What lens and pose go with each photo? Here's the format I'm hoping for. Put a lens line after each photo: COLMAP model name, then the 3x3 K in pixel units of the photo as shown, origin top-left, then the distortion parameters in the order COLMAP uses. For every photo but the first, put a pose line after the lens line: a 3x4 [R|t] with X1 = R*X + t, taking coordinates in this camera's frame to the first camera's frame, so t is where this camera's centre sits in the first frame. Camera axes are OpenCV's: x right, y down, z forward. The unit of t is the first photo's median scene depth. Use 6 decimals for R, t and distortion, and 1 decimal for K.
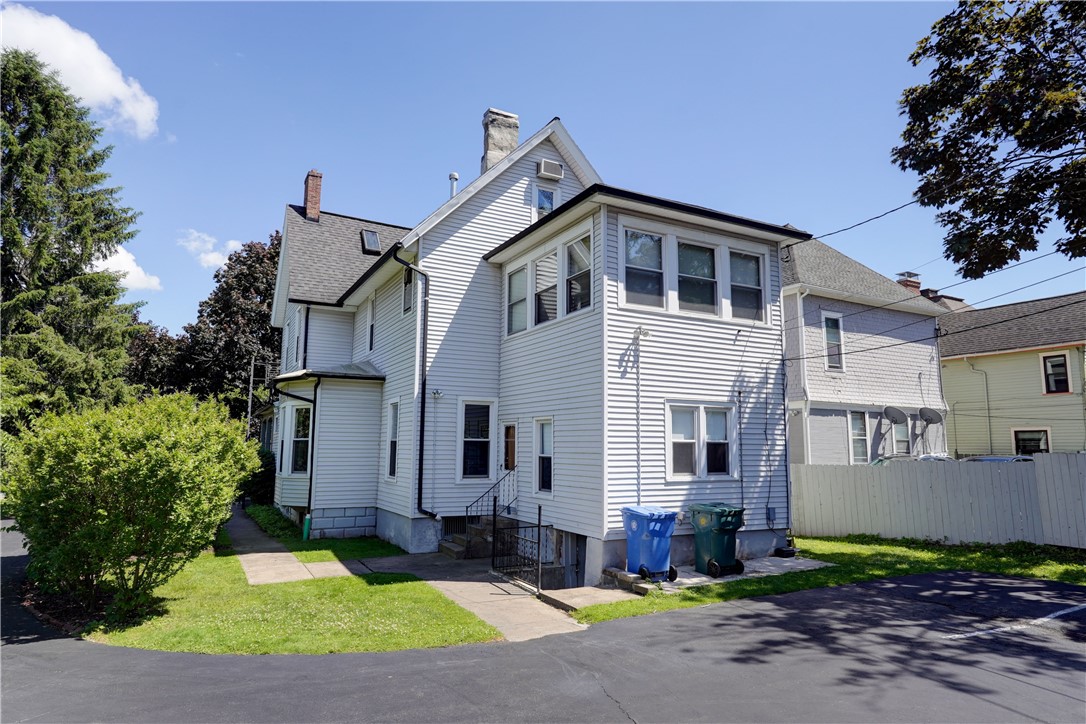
lens RADIAL K [[651.6, 0, 538.0], [0, 651.6, 363.0], [0, 0, 1]] dist [-0.002057, 0.004233]
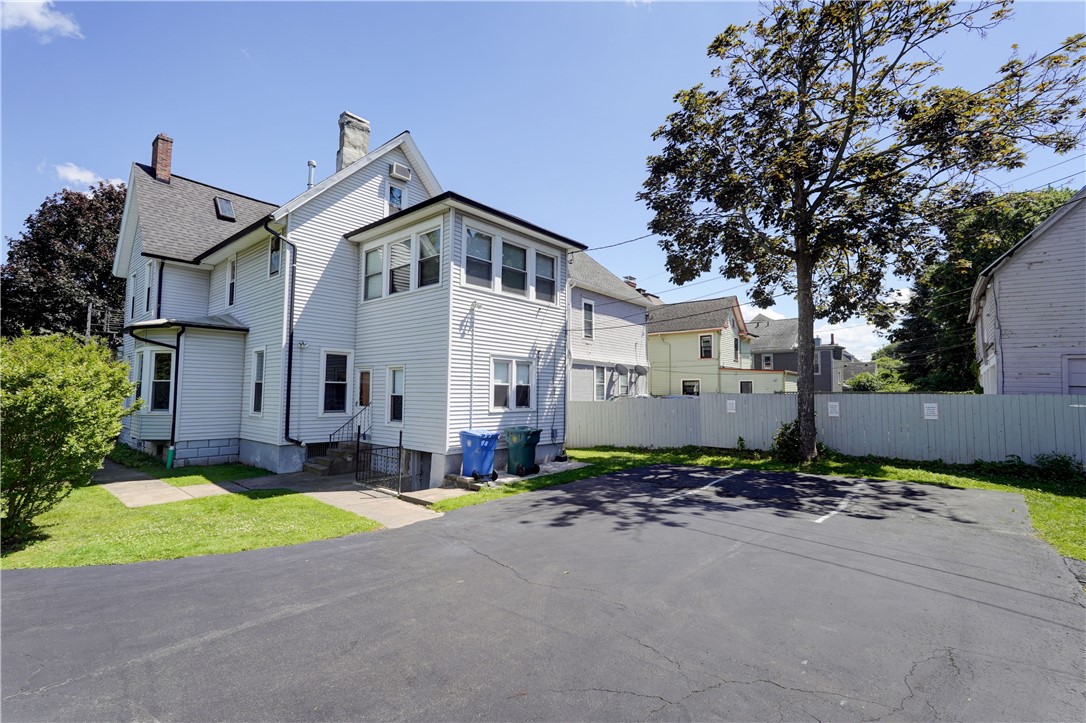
lens RADIAL K [[489.7, 0, 543.9], [0, 489.7, 364.3], [0, 0, 1]] dist [-0.004292, 0.004349]
pose [[0.932609, 0.022408, 0.360192, -0.067262], [-0.048968, 0.996697, 0.064782, 0.002466], [-0.357551, -0.078054, 0.930626, -0.021000]]
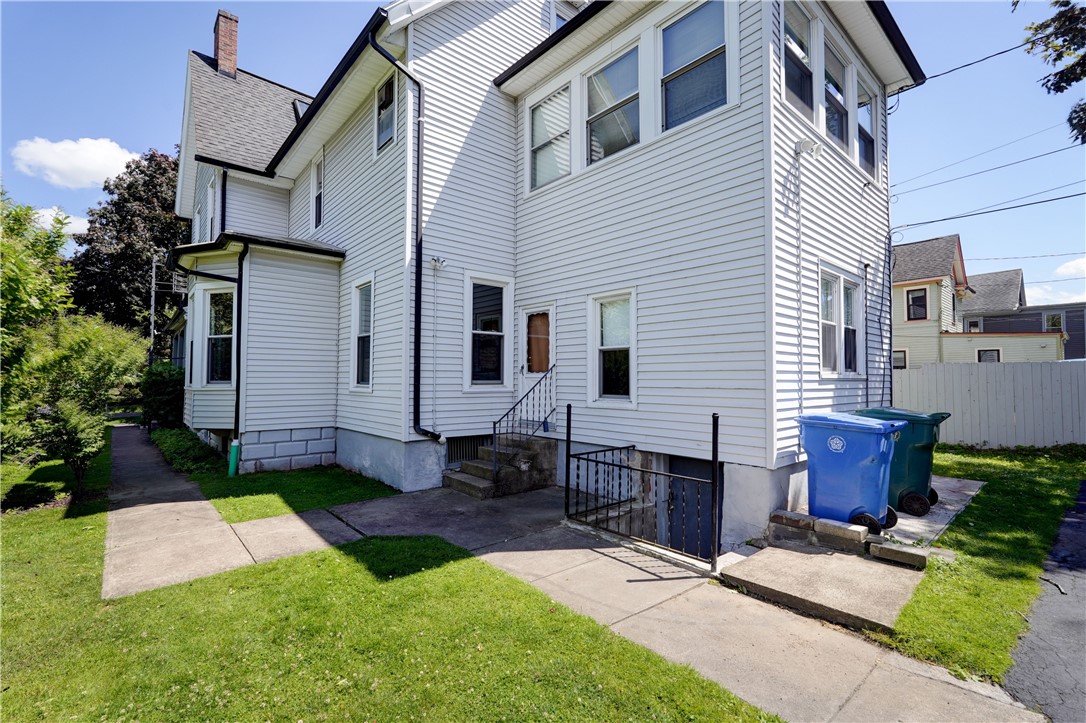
lens RADIAL K [[500.7, 0, 548.2], [0, 500.7, 364.2], [0, 0, 1]] dist [-0.003717, 0.000512]
pose [[0.973851, 0.001561, 0.227184, -0.172684], [-0.024393, 0.994914, 0.097726, 0.106179], [-0.225876, -0.100712, 0.968936, 0.481362]]
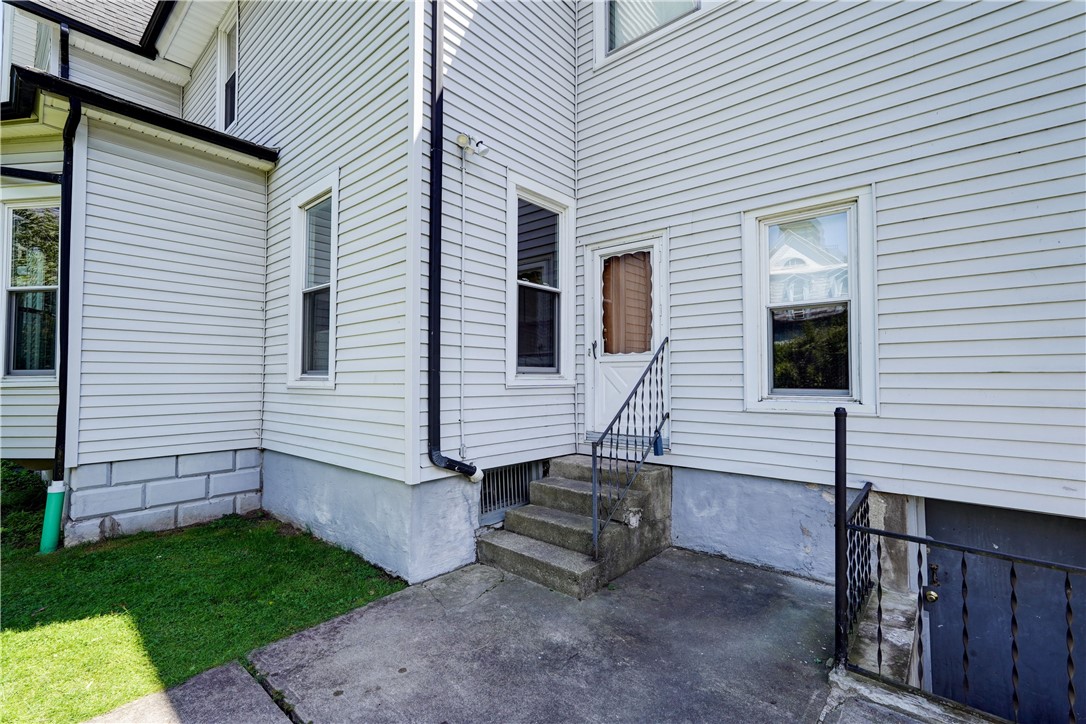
lens RADIAL K [[489.7, 0, 543.9], [0, 489.7, 364.8], [0, 0, 1]] dist [-0.004292, 0.004349]
pose [[0.933689, 0.001316, 0.358082, -0.229376], [-0.037805, 0.994767, 0.094919, 0.153062], [-0.356083, -0.102162, 0.928853, 0.763897]]
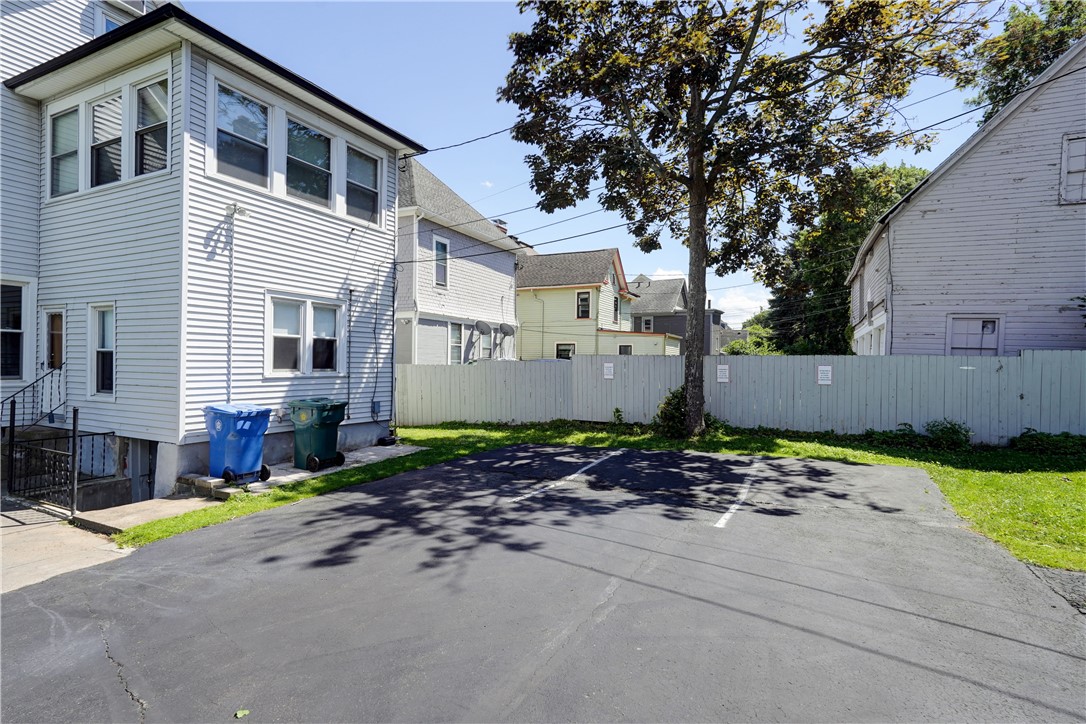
lens RADIAL K [[544.6, 0, 547.3], [0, 544.6, 364.8], [0, 0, 1]] dist [0.002852, 0.001447]
pose [[0.813357, 0.001355, 0.581763, 0.062201], [-0.082635, 0.990127, 0.113225, 0.035683], [-0.575866, -0.140167, 0.805439, 0.119115]]
